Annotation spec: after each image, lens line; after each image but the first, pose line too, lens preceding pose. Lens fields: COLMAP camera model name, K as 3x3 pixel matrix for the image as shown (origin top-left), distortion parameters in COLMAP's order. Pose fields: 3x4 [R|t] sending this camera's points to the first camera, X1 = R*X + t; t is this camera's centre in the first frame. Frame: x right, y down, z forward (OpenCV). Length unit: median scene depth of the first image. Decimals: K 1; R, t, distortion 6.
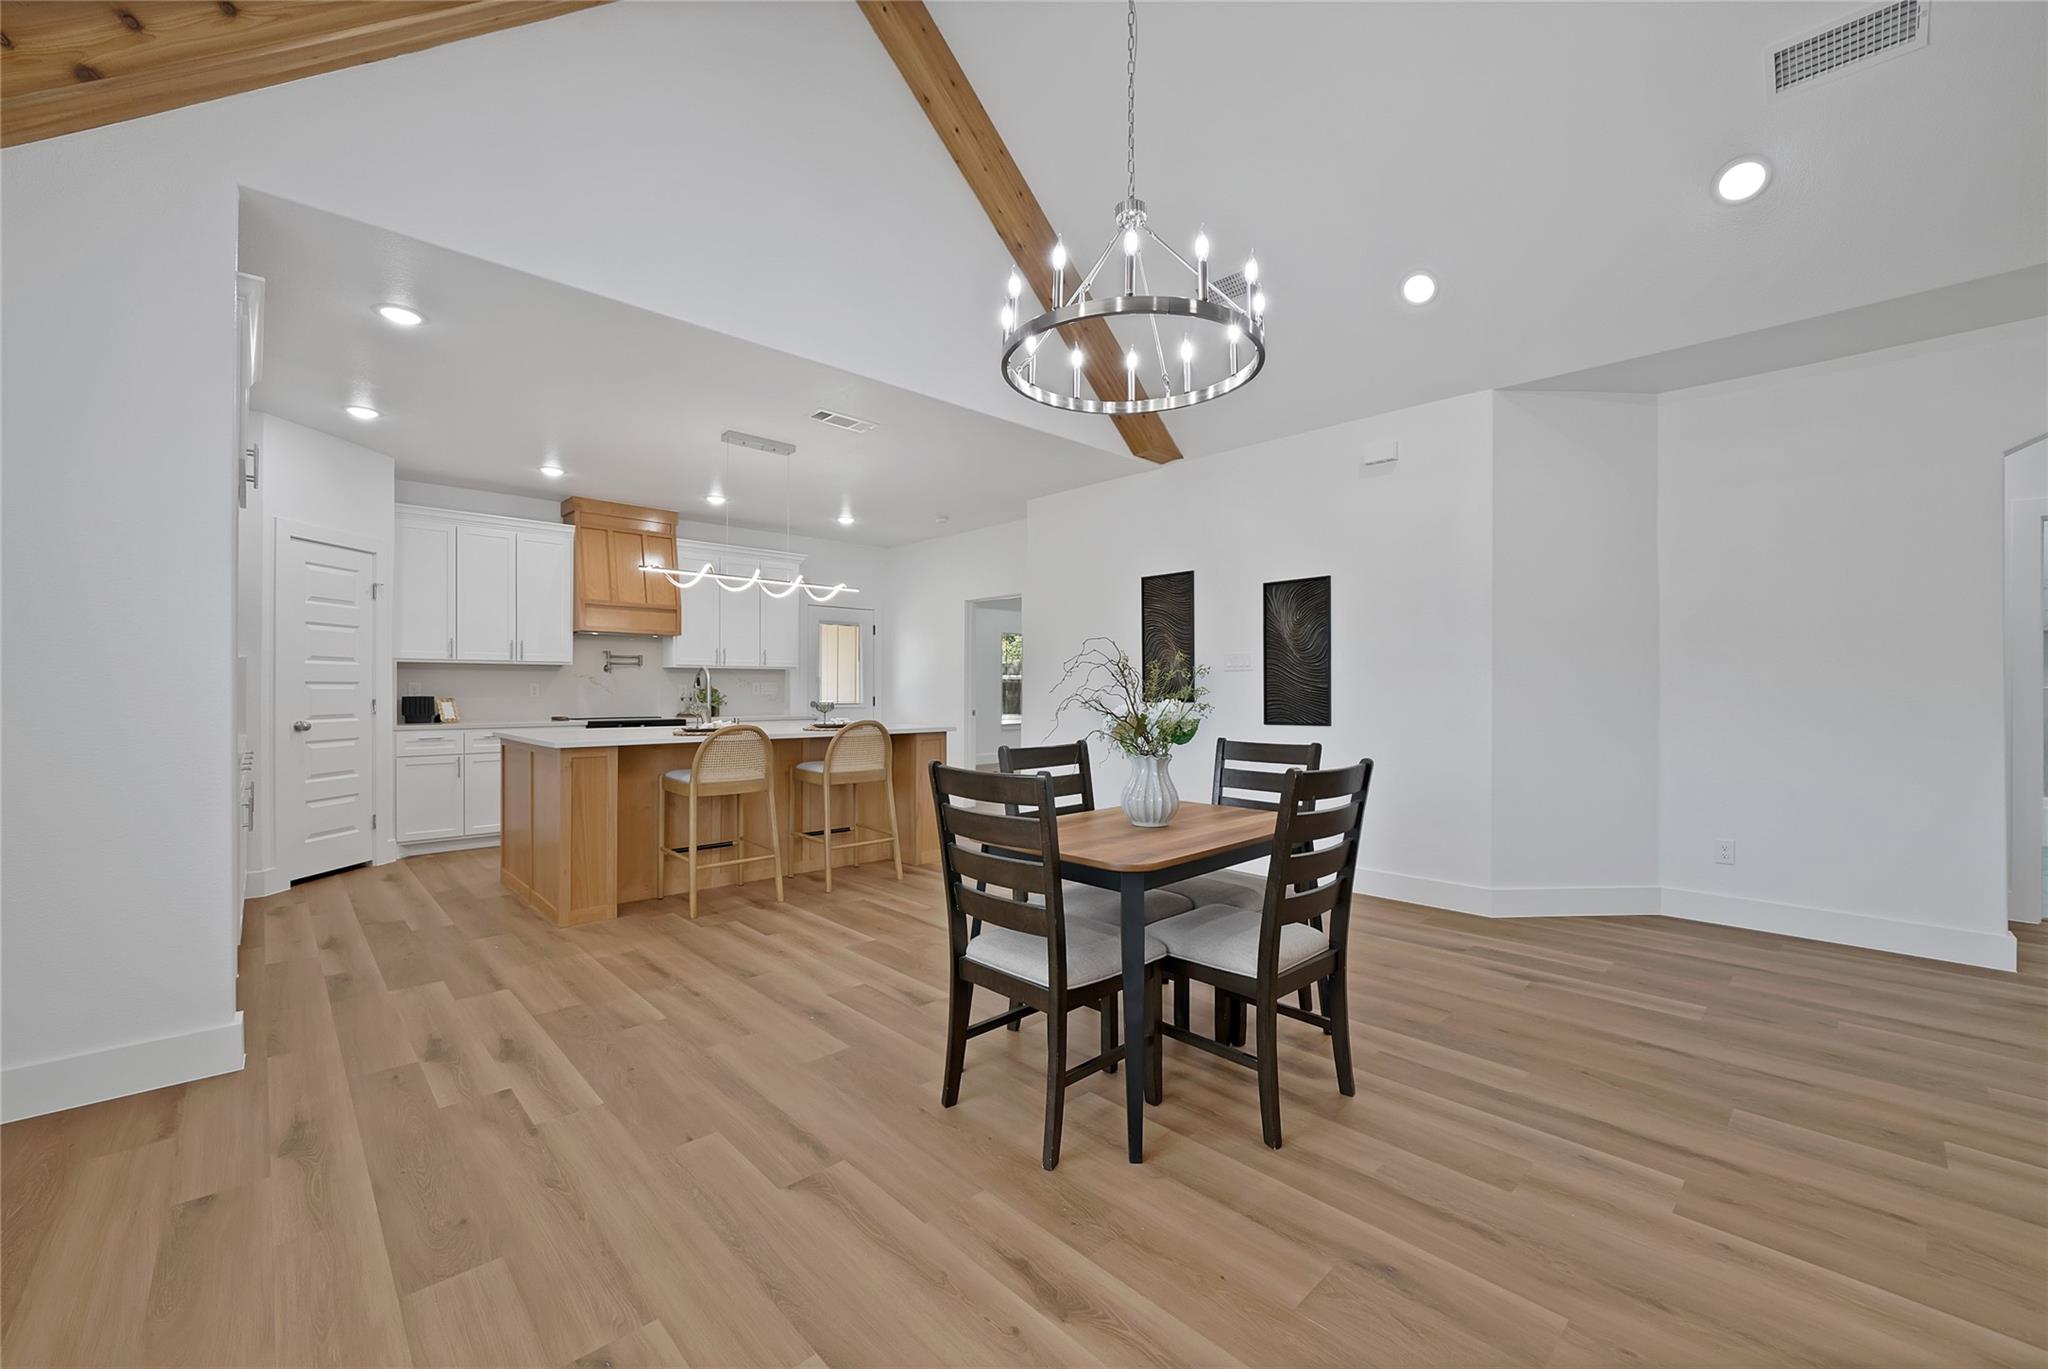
lens RADIAL K [[811.6, 0, 1003.8], [0, 811.6, 684.9], [0, 0, 1]] dist [-0.003744, -0.000648]
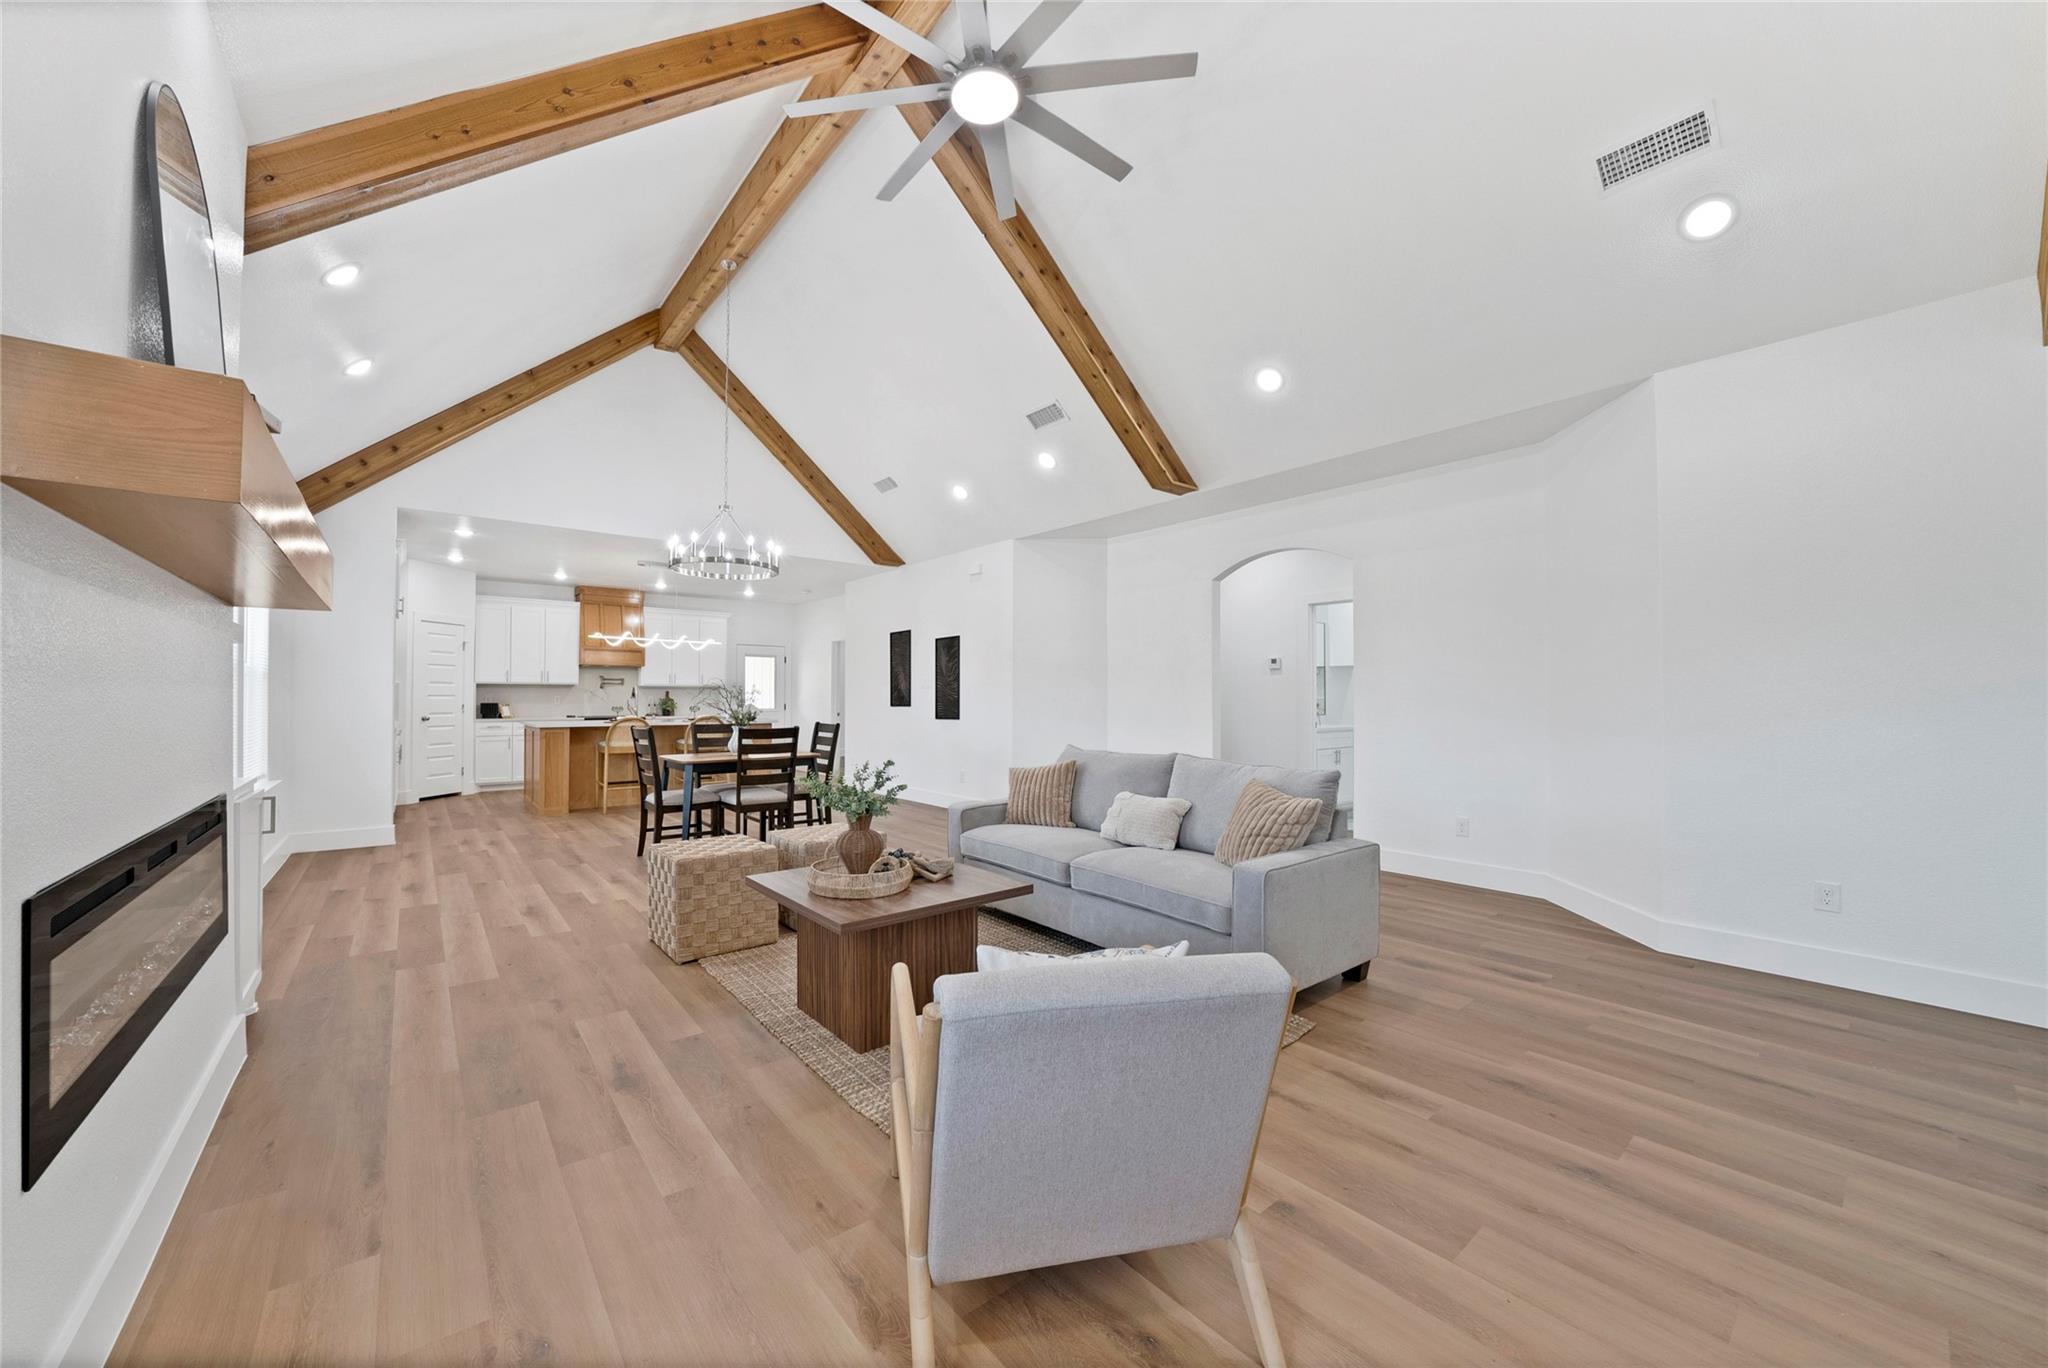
lens RADIAL K [[732.2, 0, 956.7], [0, 732.2, 684.2], [0, 0, 1]] dist [0.000678, 0.000102]
pose [[0.994415, -0.001332, -0.105535, 0.488949], [-0.000359, 0.999872, -0.015999, -0.002104], [0.105543, 0.015947, 0.994287, -0.513241]]
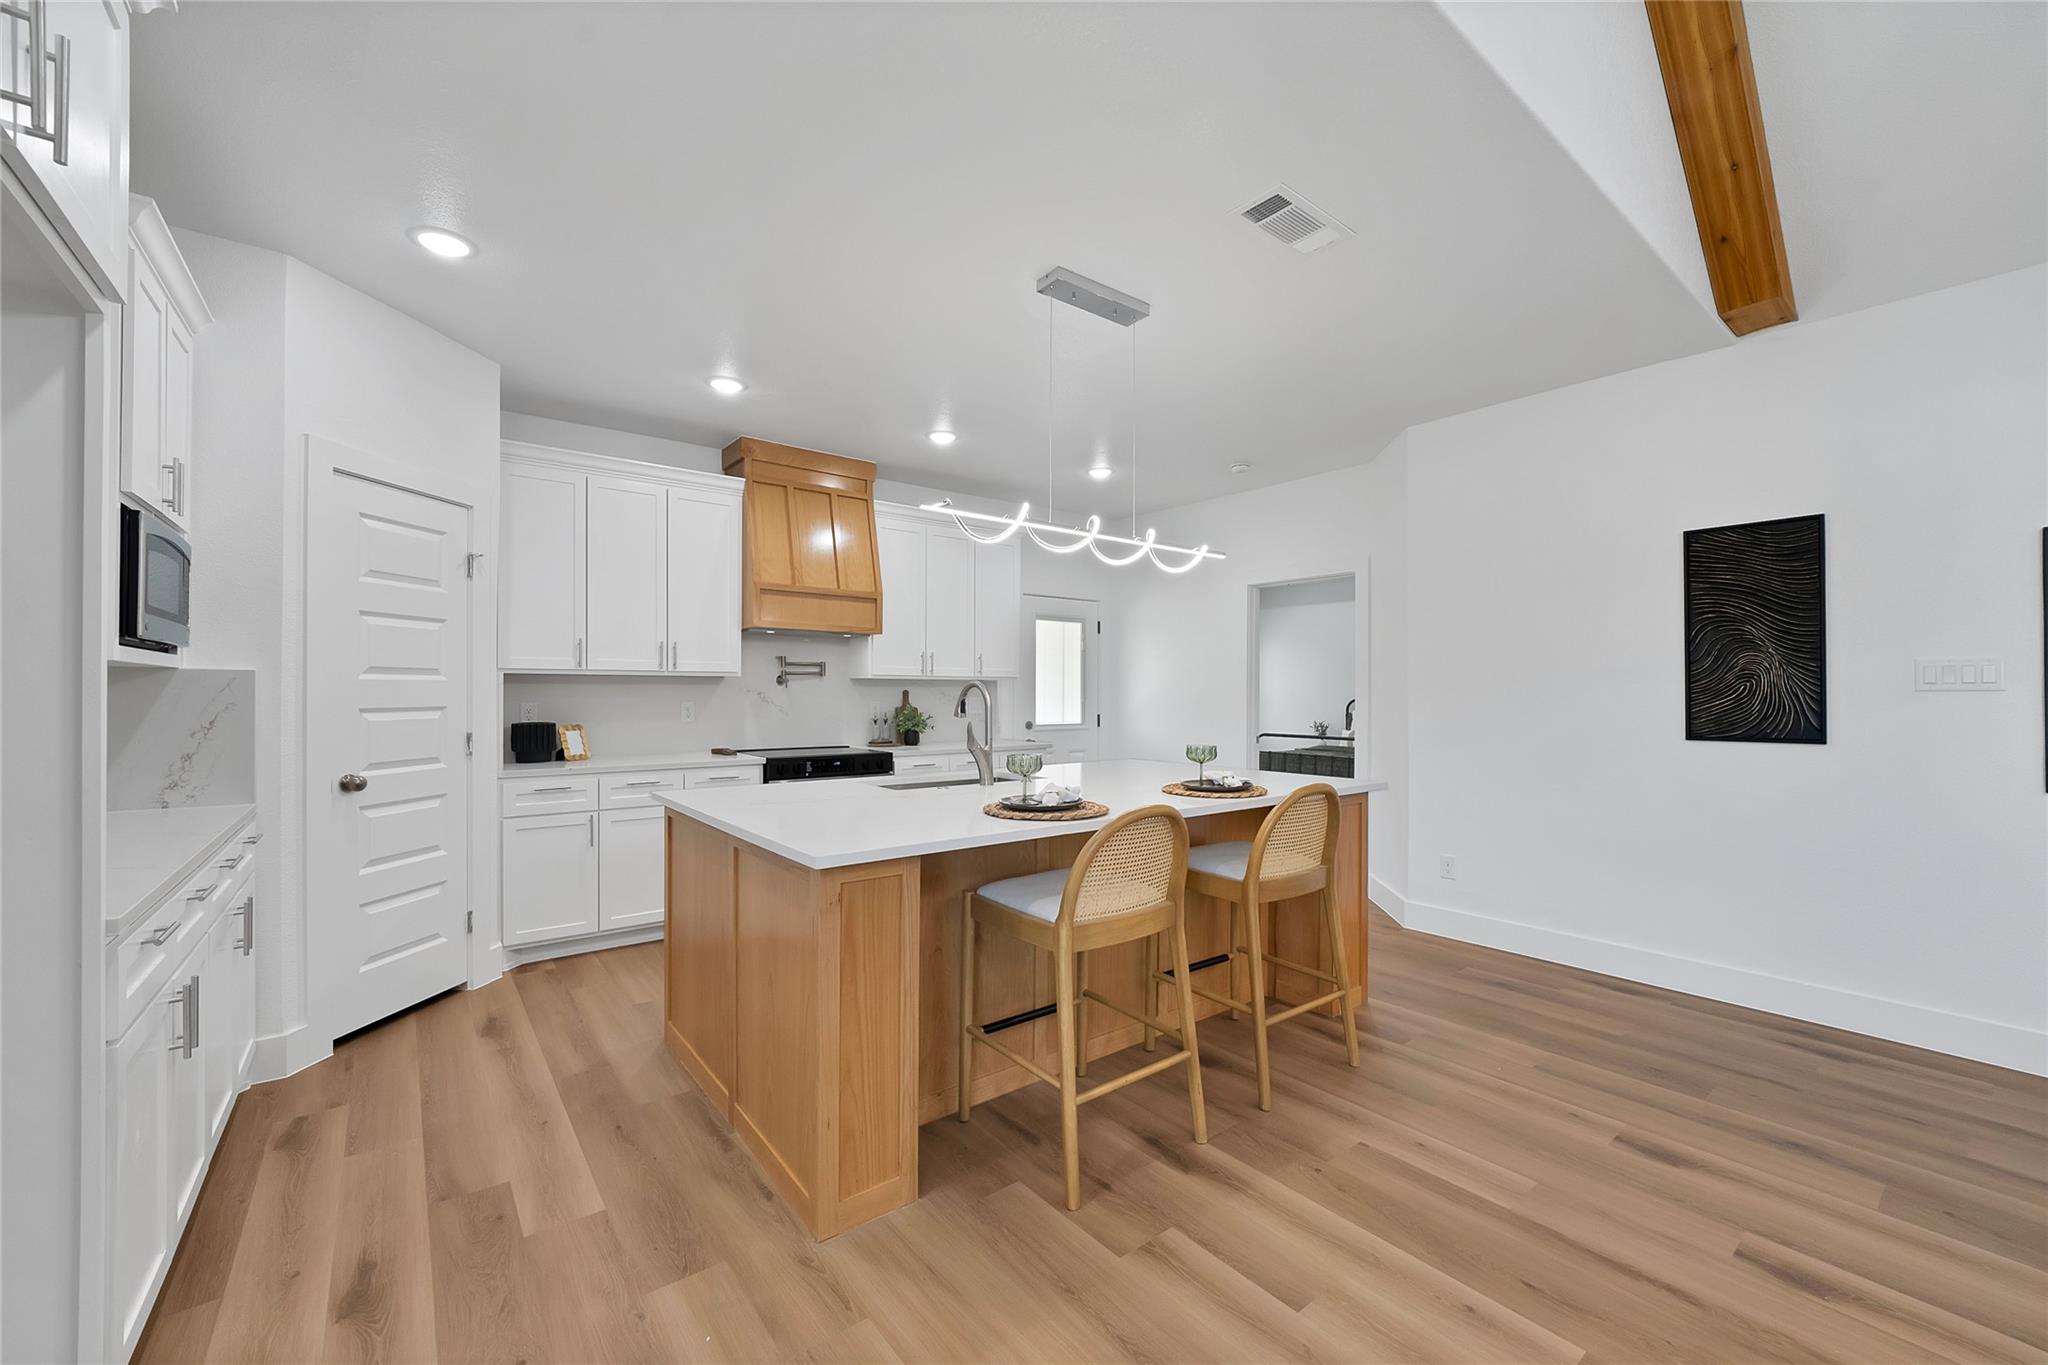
lens RADIAL K [[818.2, 0, 1027.4], [0, 818.2, 686.6], [0, 0, 1]] dist [-0.000237, 0.000016]
pose [[0.996696, 0.000820, -0.081217, -0.266519], [-0.000890, 0.999999, -0.000820, -0.017881], [0.081217, 0.000889, 0.996696, 0.365655]]
